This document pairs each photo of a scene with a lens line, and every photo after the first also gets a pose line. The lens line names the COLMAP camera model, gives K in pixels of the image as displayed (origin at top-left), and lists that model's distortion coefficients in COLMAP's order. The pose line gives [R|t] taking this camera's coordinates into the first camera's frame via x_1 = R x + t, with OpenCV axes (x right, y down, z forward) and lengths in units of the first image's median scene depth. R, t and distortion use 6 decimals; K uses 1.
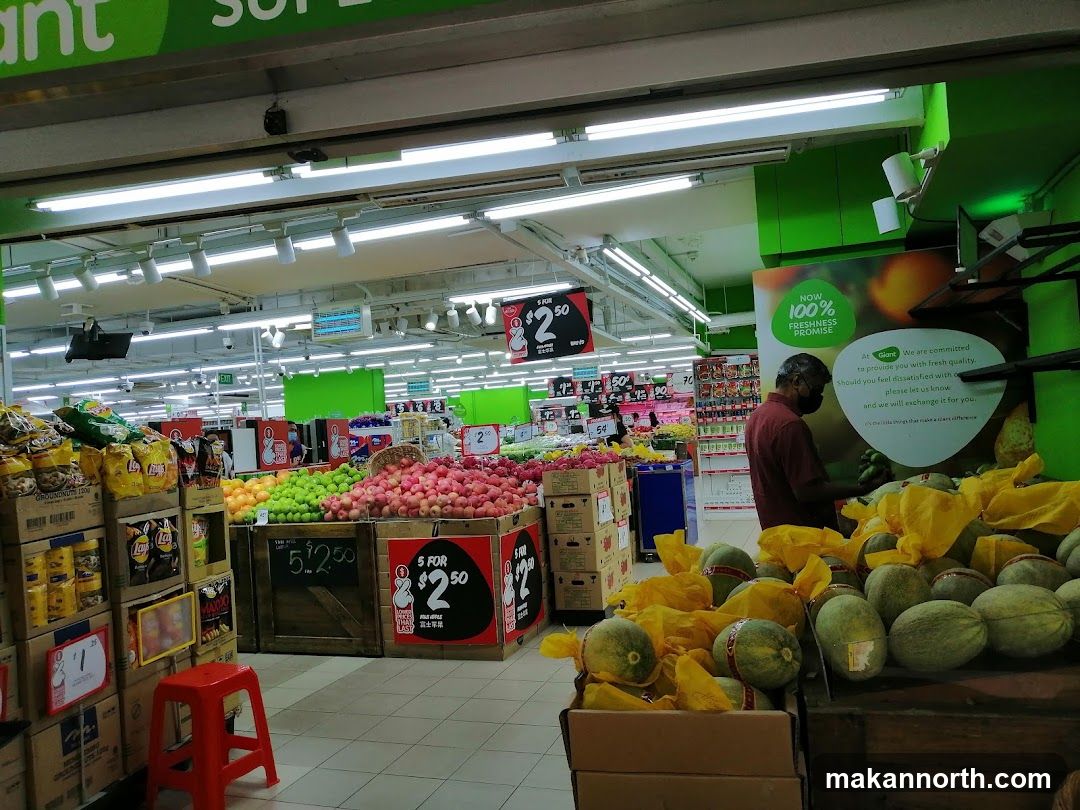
lens RADIAL K [[818.8, 0, 540.0], [0, 818.8, 405.0], [0, 0, 1]] dist [0.060383, -0.127880]
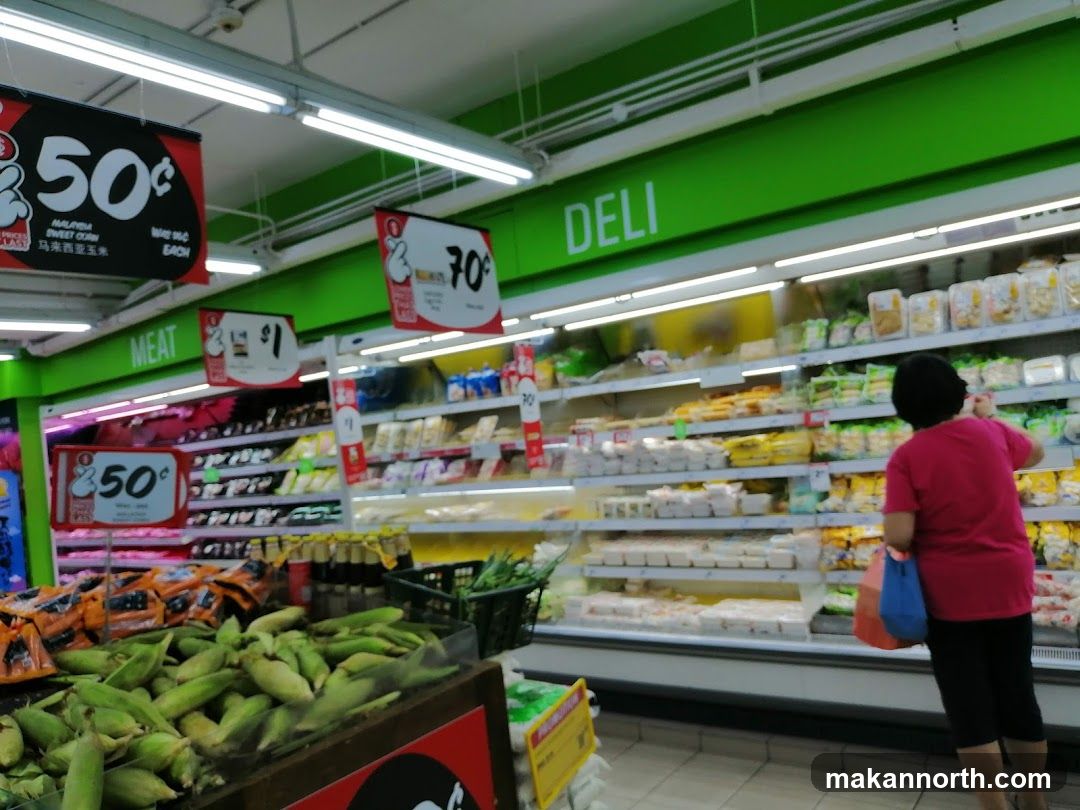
lens RADIAL K [[818.8, 0, 540.0], [0, 818.8, 405.0], [0, 0, 1]] dist [0.060383, -0.127880]
pose [[0.301565, 0.065538, 0.951190, -0.000060], [0.058350, 0.994496, -0.087021, 0.030101], [-0.951658, 0.081745, 0.296081, 1.333358]]
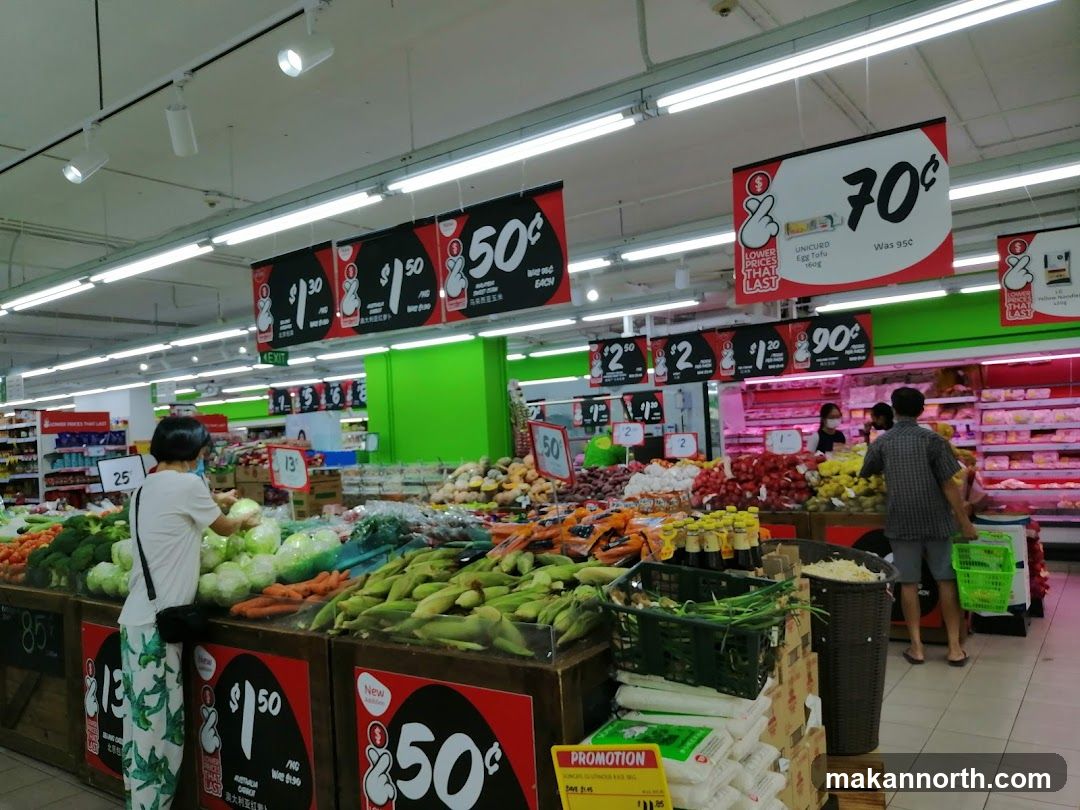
lens RADIAL K [[818.8, 0, 540.0], [0, 818.8, 405.0], [0, 0, 1]] dist [0.060383, -0.127880]
pose [[0.958384, 0.005189, -0.285435, 0.237518], [-0.002328, 0.999944, 0.010362, 0.007655], [0.285473, -0.009266, 0.958342, 1.215128]]
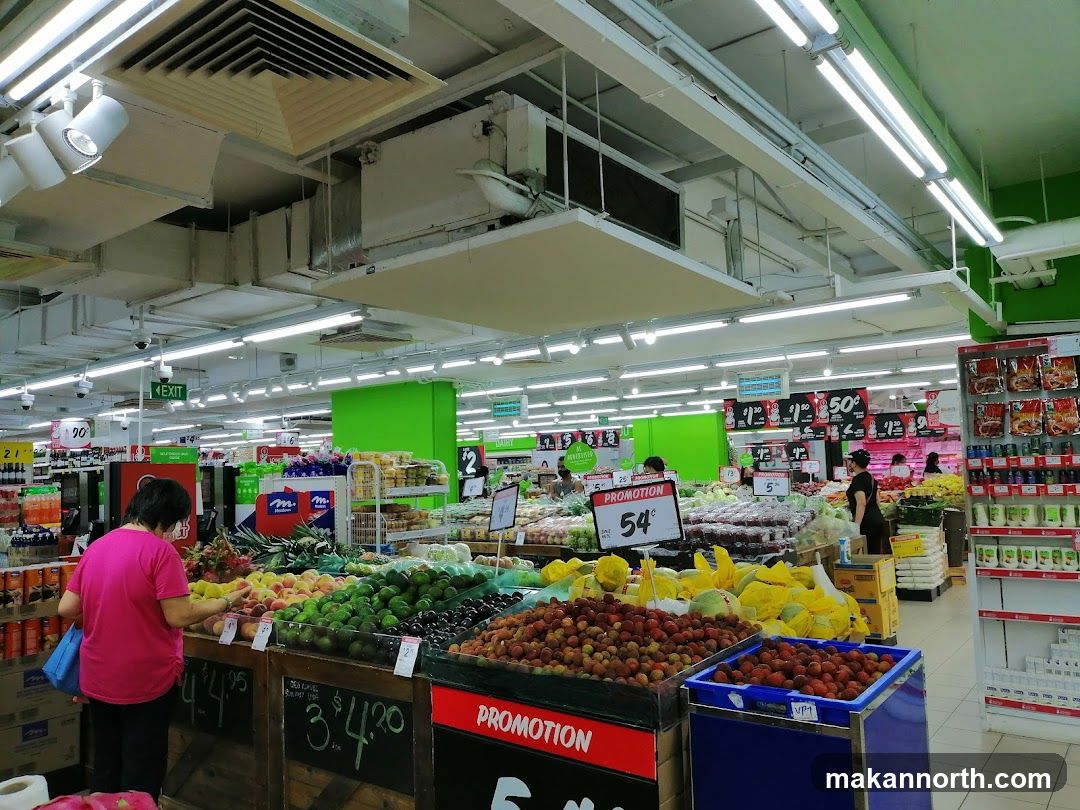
lens RADIAL K [[818.8, 0, 540.0], [0, 818.8, 405.0], [0, 0, 1]] dist [0.060383, -0.127880]
pose [[0.948709, 0.009212, -0.316017, 0.115248], [-0.020809, 0.999227, -0.033344, -0.005648], [0.315466, 0.038210, 0.948167, 0.524468]]
